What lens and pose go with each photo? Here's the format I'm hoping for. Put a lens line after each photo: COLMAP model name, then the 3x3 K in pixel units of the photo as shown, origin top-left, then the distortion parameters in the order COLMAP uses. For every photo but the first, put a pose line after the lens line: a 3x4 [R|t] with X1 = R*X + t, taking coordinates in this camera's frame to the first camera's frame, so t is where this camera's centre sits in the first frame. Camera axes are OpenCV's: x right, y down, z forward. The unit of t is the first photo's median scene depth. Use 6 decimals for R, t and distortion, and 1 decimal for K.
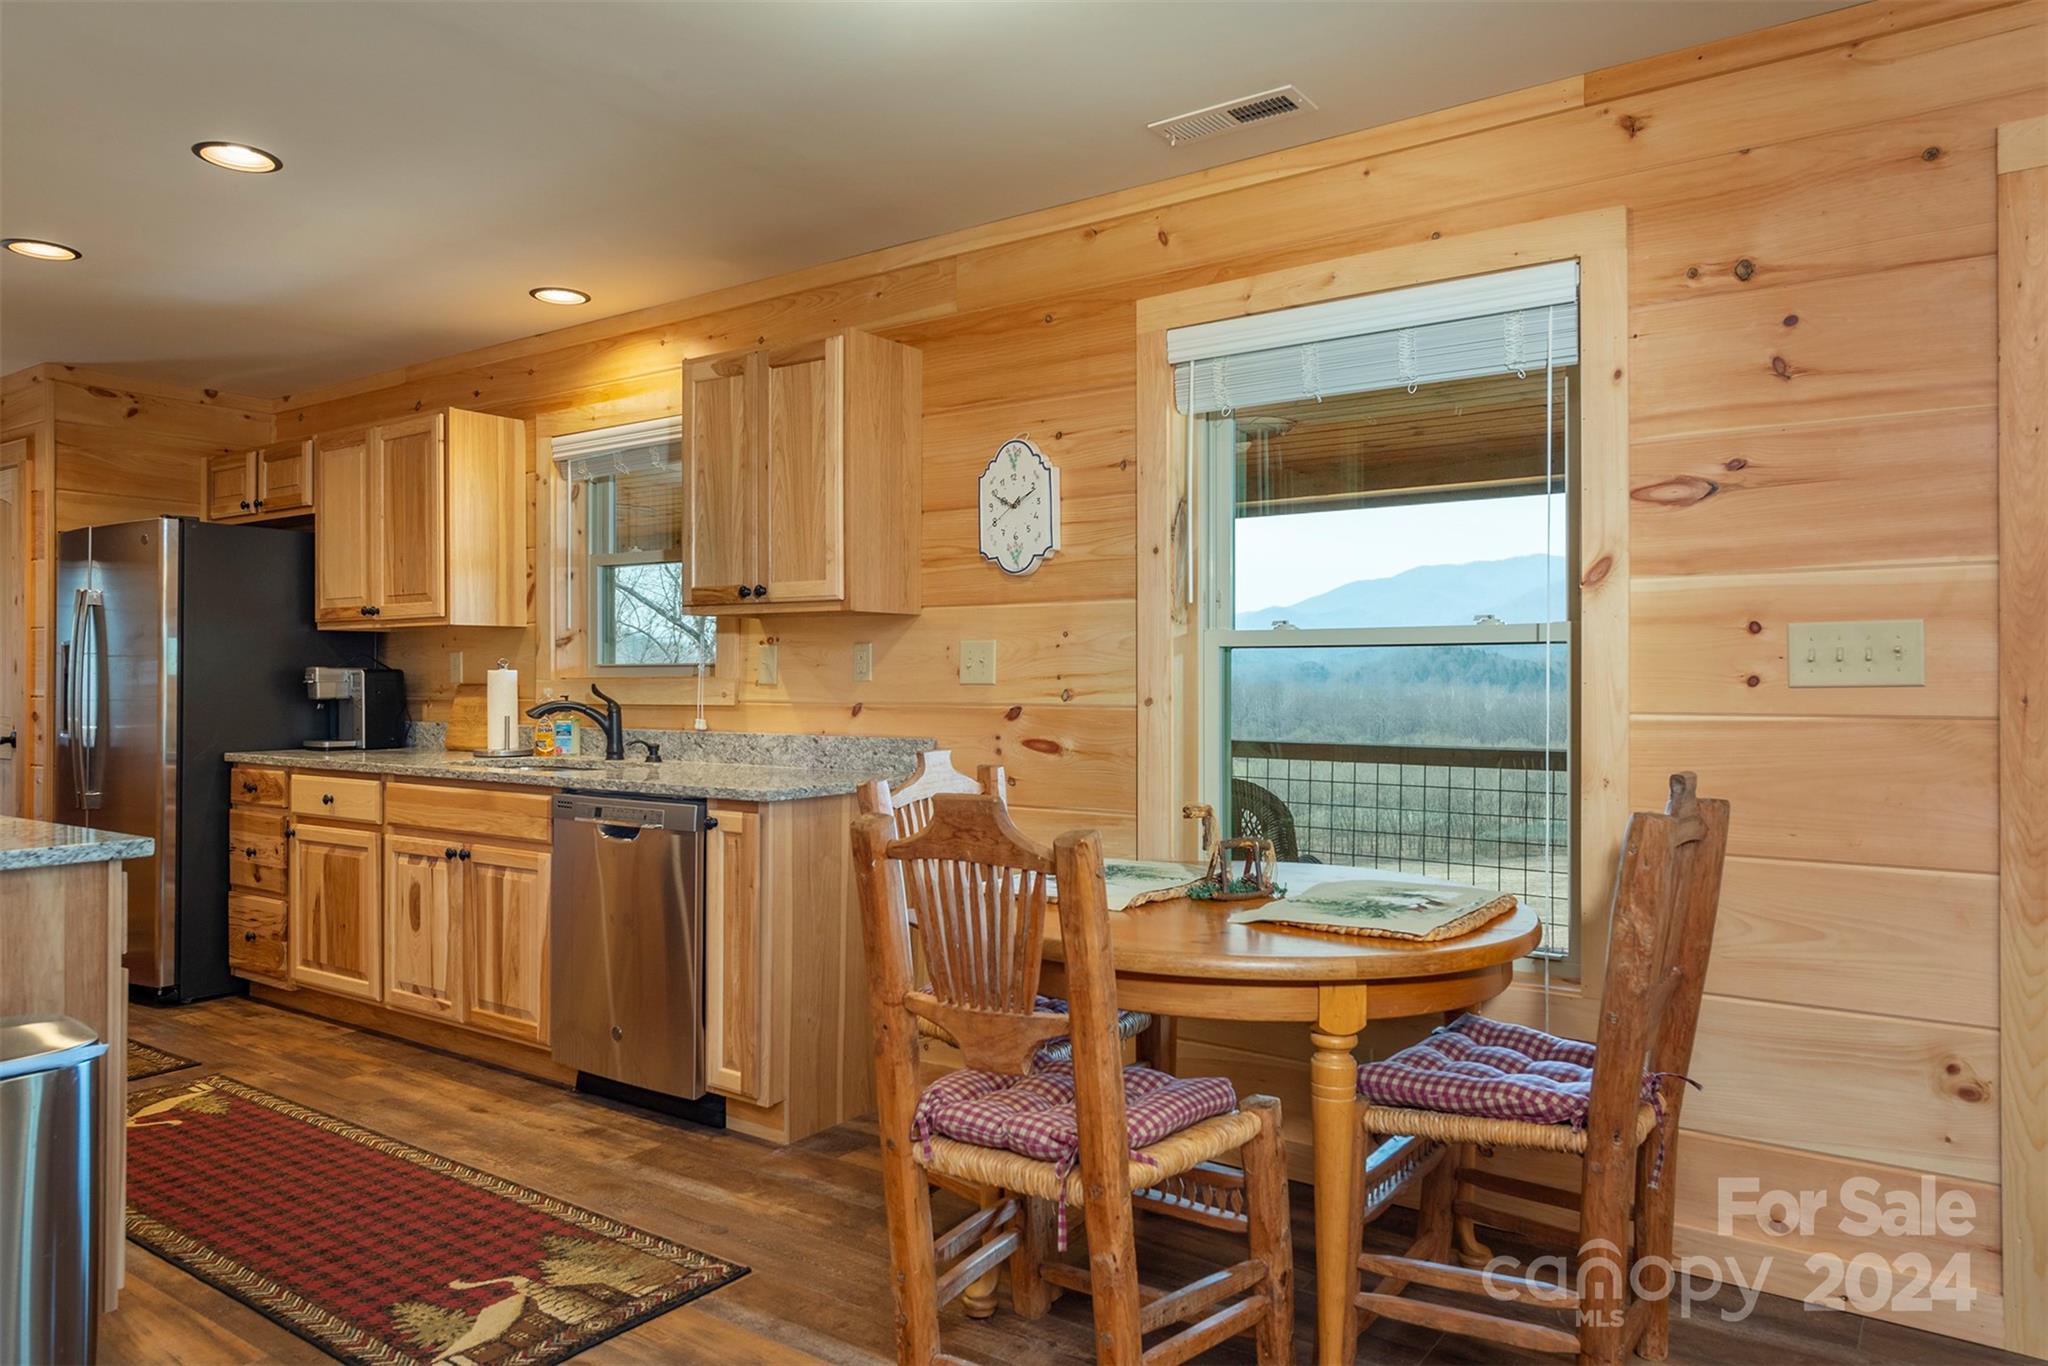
lens RADIAL K [[1312.4, 0, 995.2], [0, 1312.4, 671.6], [0, 0, 1]] dist [0.024496, -0.015574]
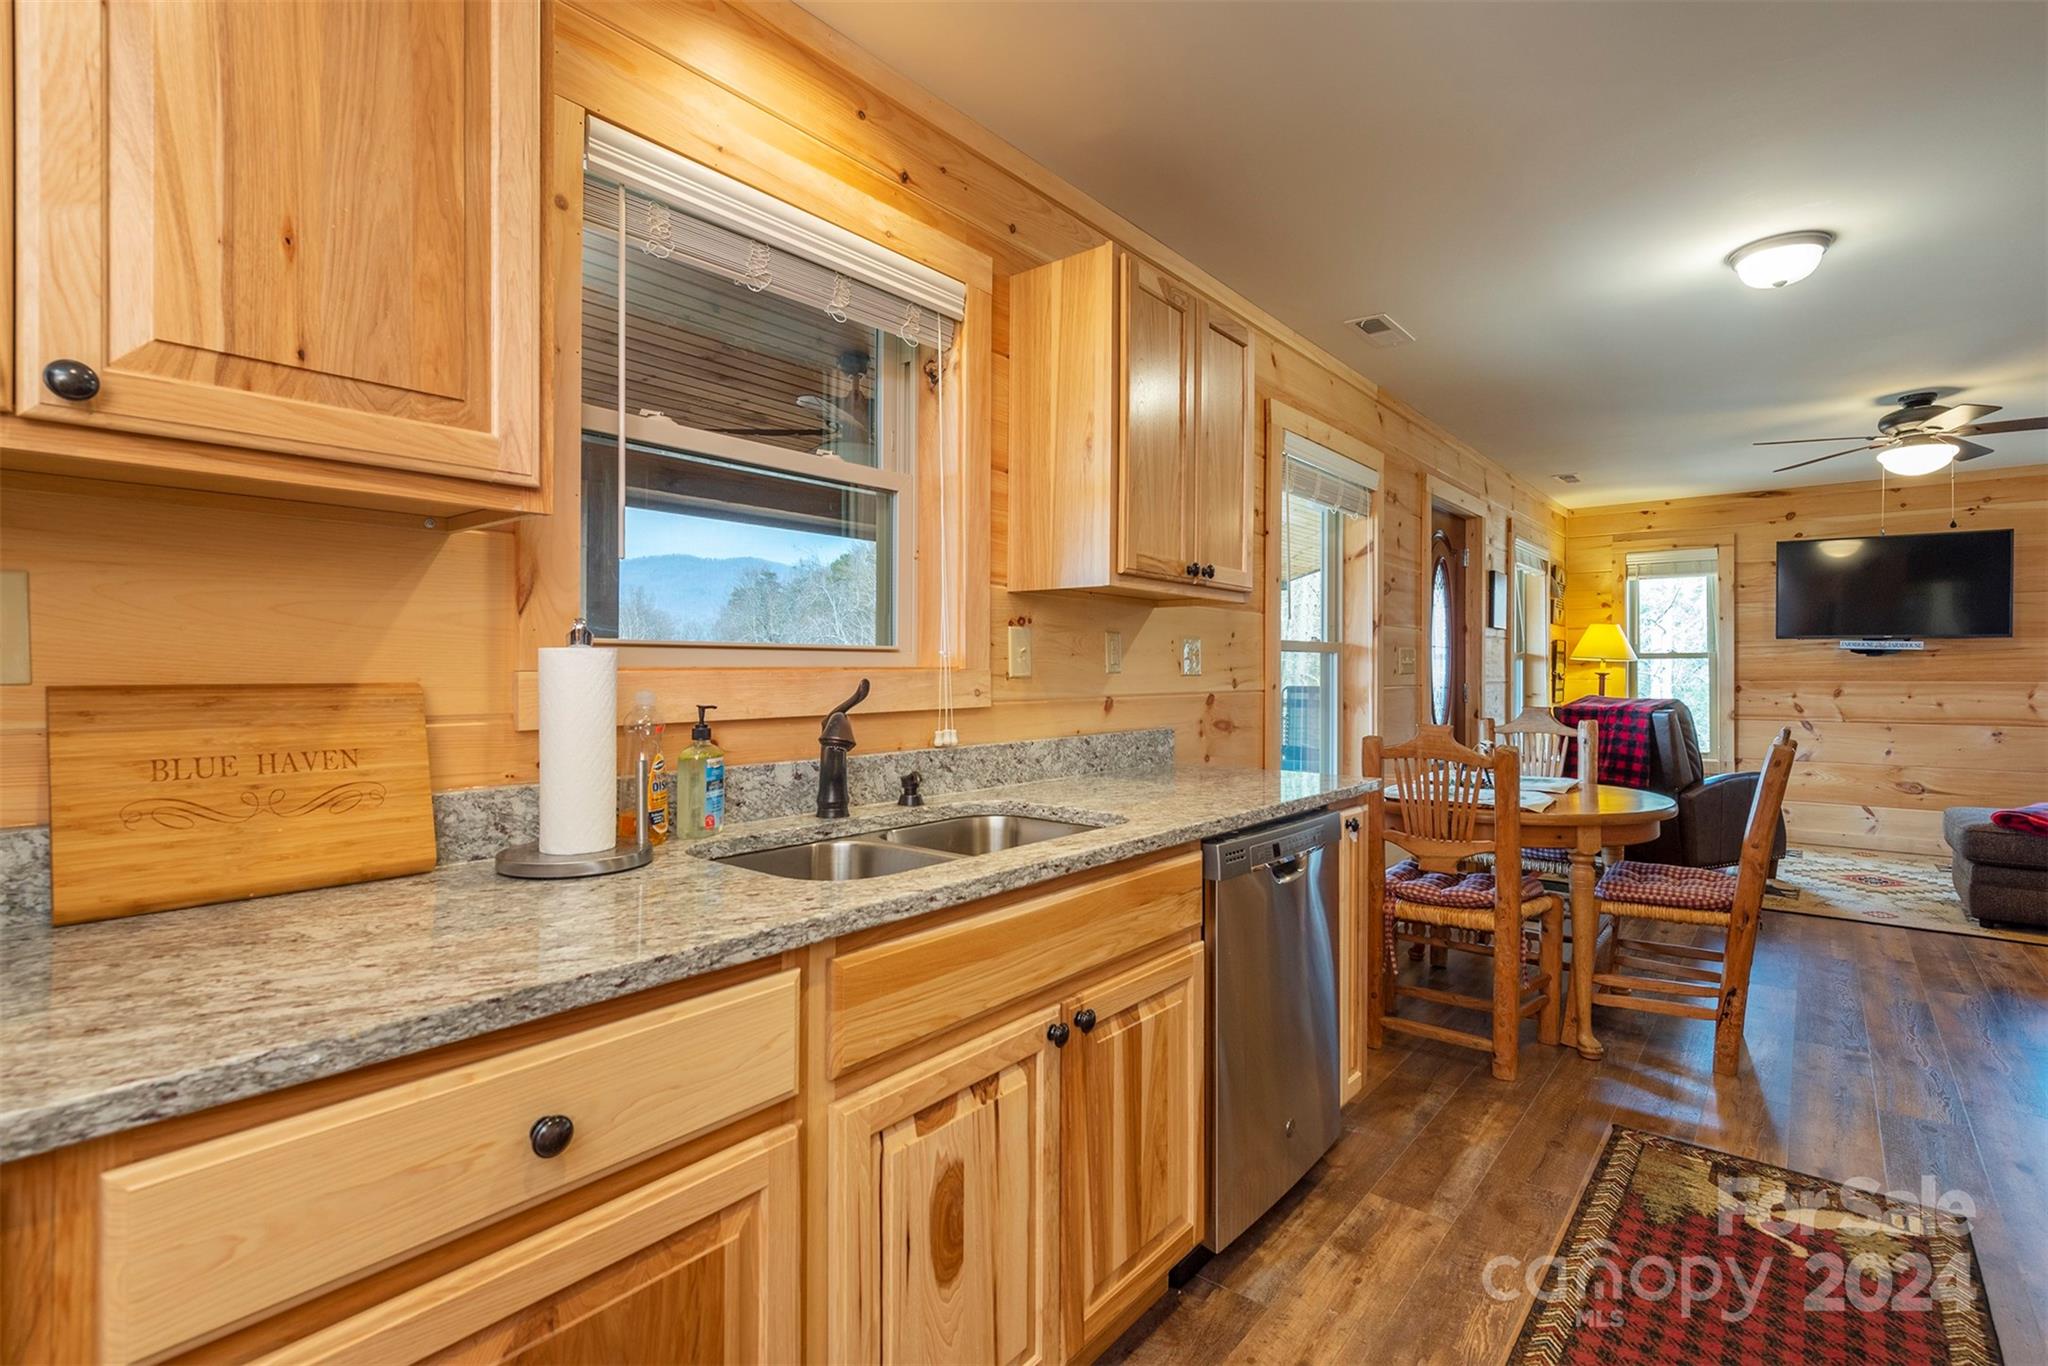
lens RADIAL K [[963.9, 0, 1028.1], [0, 963.9, 663.7], [0, 0, 1]] dist [0.009903, -0.003319]
pose [[0.056895, 0.005524, 0.998365, -0.801050], [-0.008309, 0.999953, -0.005060, 0.004837], [-0.998346, -0.008008, 0.056938, 1.039139]]
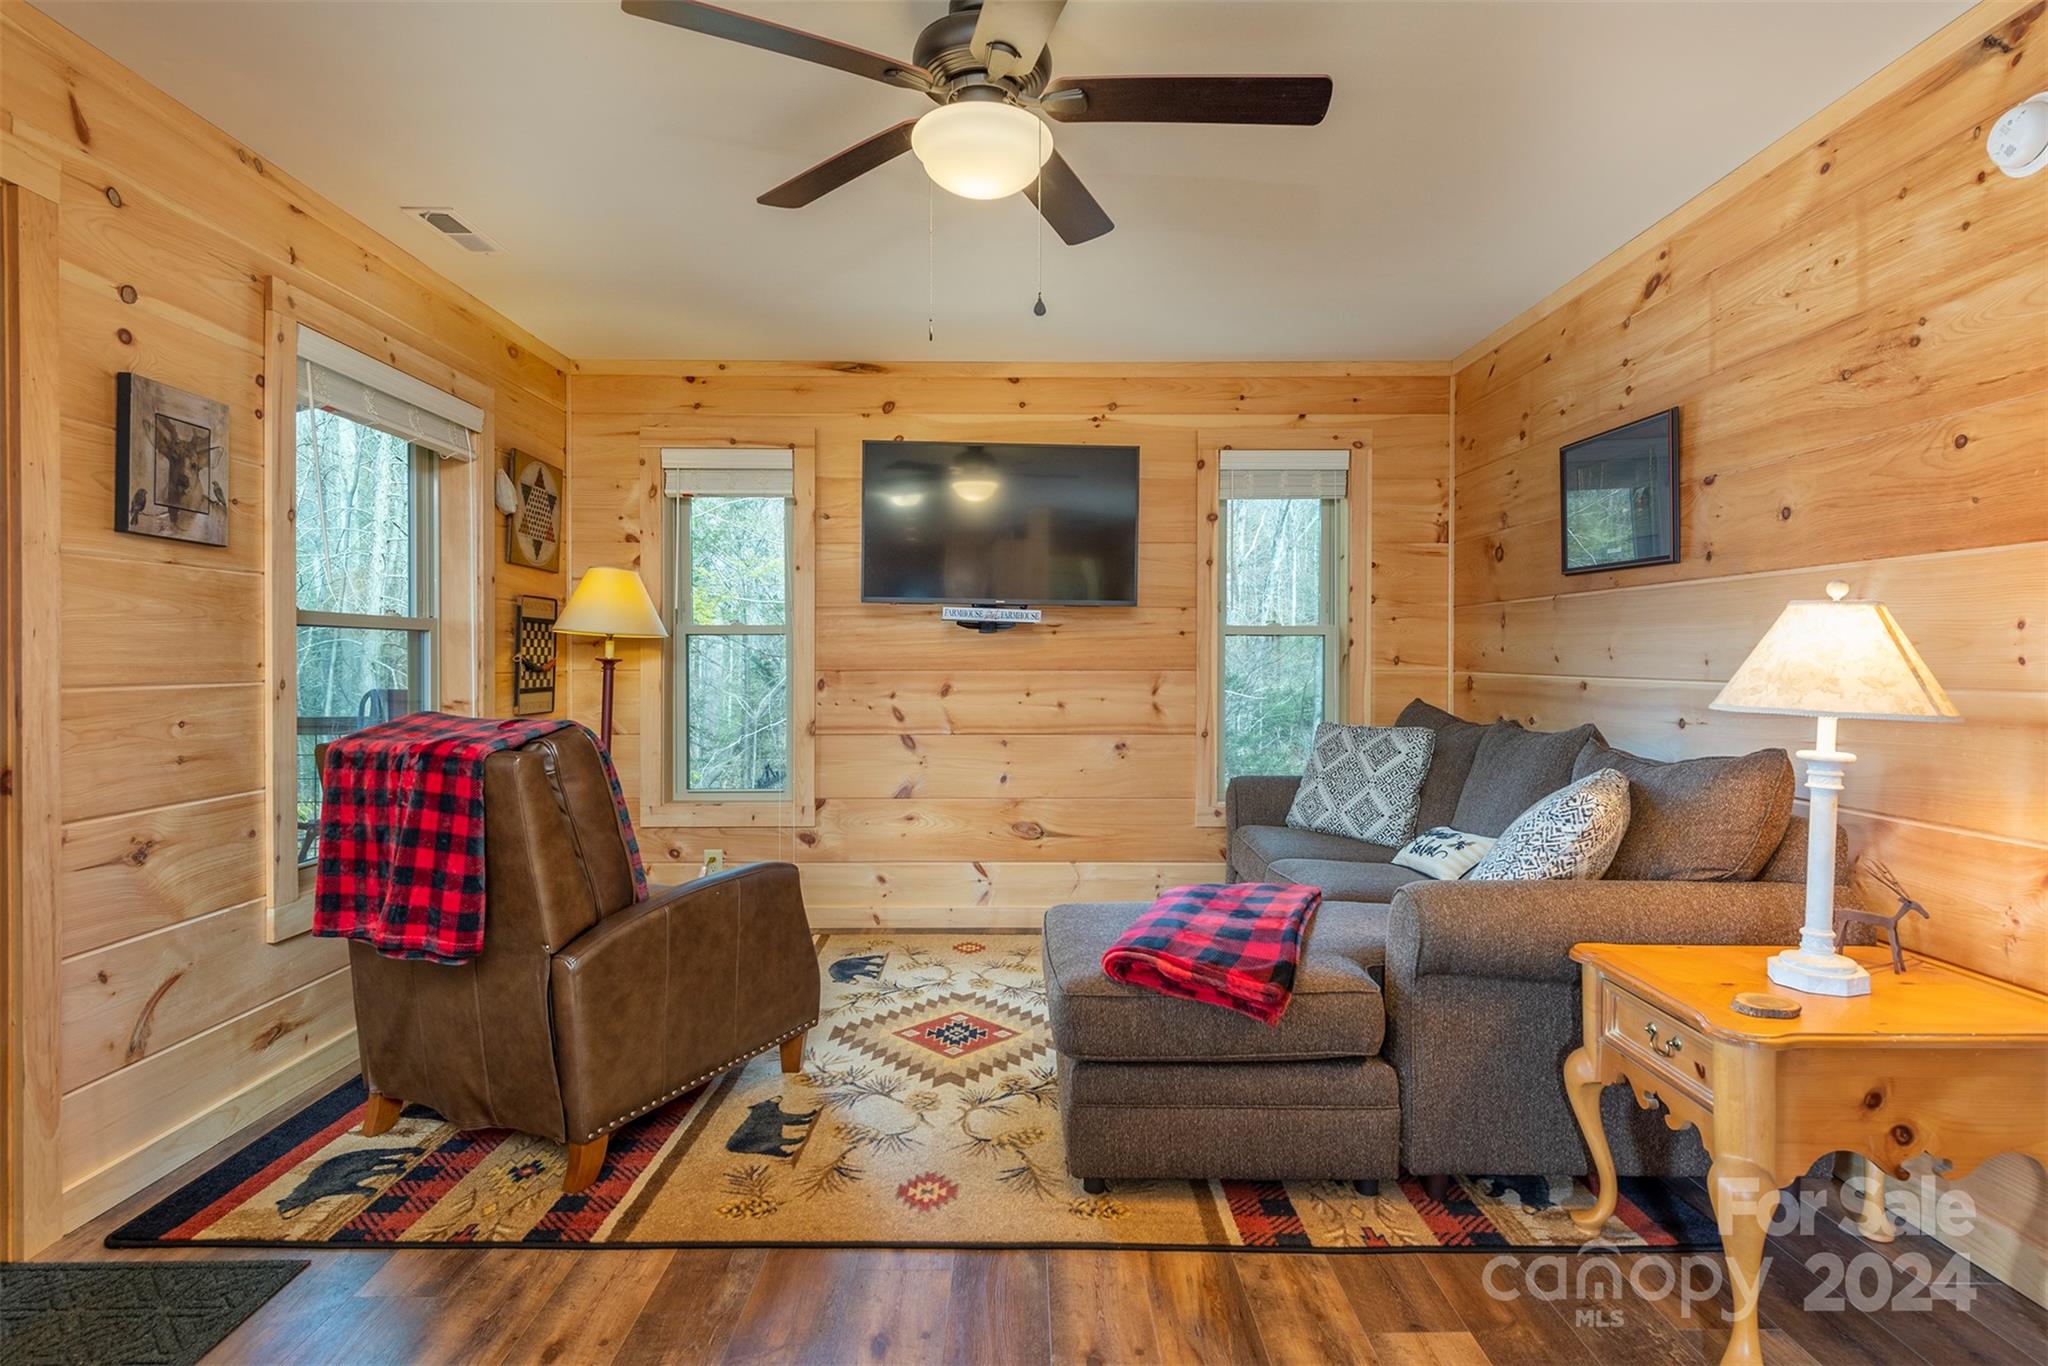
lens RADIAL K [[1071.7, 0, 1042.6], [0, 1071.7, 674.5], [0, 0, 1]] dist [0.003983, -0.004939]
pose [[-0.603319, -0.014266, 0.797372, -0.051645], [-0.007787, 0.999898, 0.011997, 0.003169], [-0.797462, 0.001029, -0.603369, 0.359774]]
